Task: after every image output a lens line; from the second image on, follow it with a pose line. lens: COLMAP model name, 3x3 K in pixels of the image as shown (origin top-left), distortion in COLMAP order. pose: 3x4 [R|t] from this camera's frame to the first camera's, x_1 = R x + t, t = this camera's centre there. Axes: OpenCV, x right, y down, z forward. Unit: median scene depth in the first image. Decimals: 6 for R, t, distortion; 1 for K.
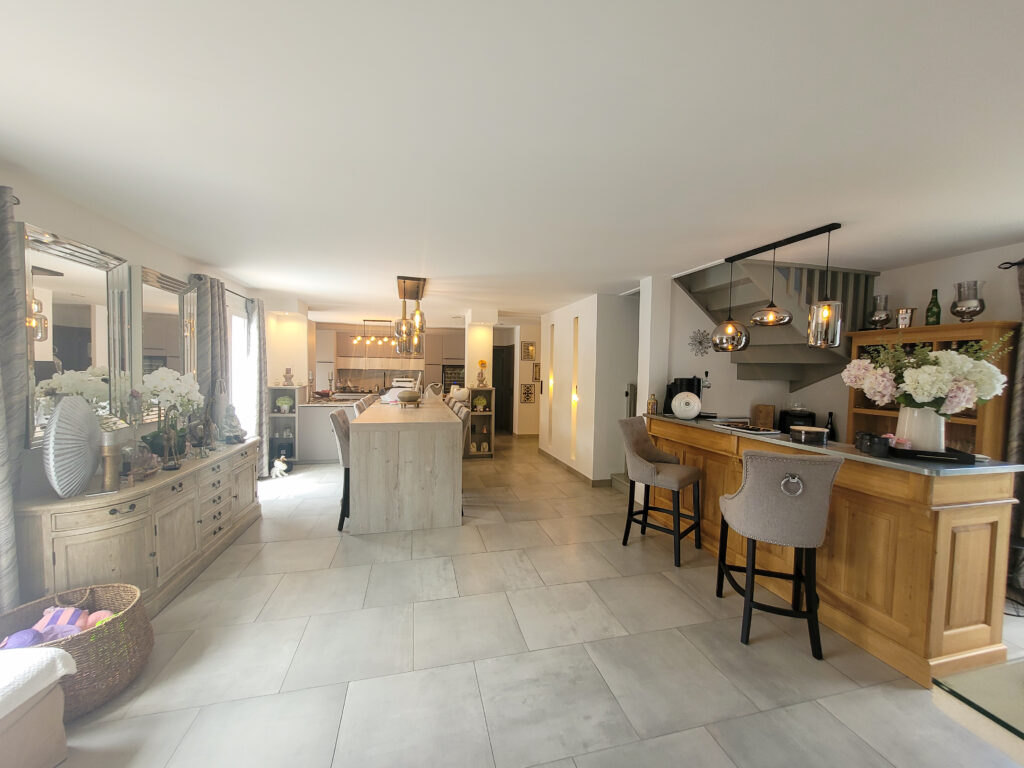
lens RADIAL K [[402.0, 0, 515.5], [0, 402.0, 388.0], [0, 0, 1]] dist [-0.000404, -0.000166]
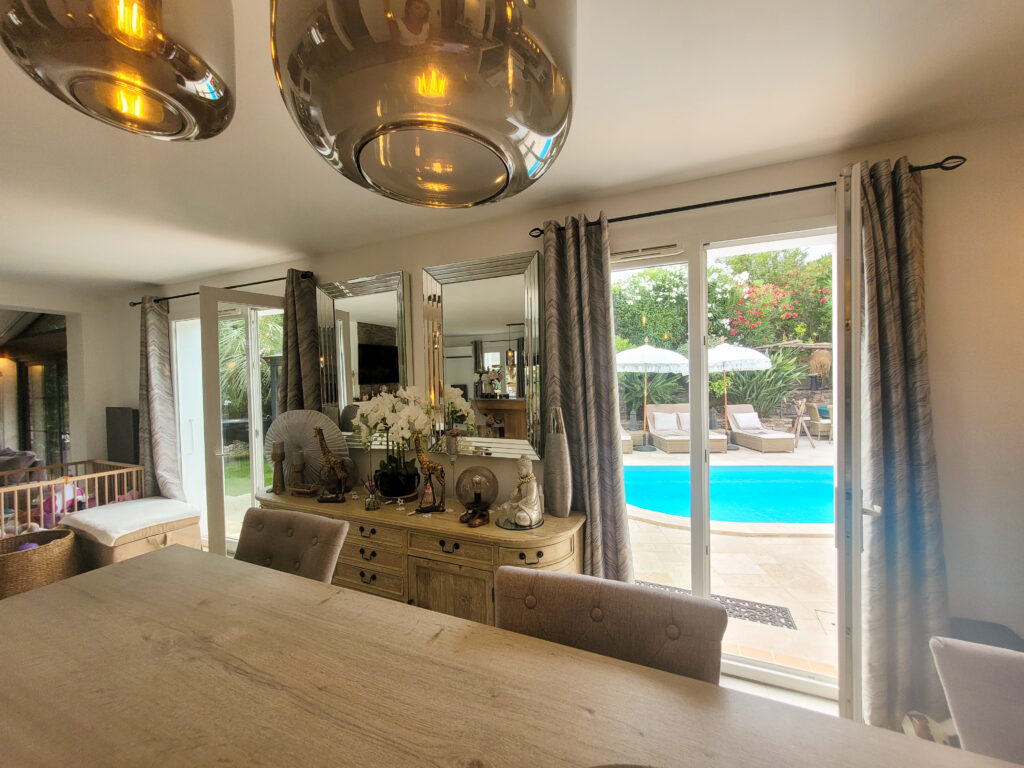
lens RADIAL K [[402.3, 0, 516.5], [0, 402.3, 385.5], [0, 0, 1]] dist [0.000917, 0.000175]
pose [[-0.617599, 0.002113, -0.786490, -0.308992], [-0.030540, 0.999178, 0.026667, -0.069070], [0.785900, 0.040488, -0.617027, 1.414708]]
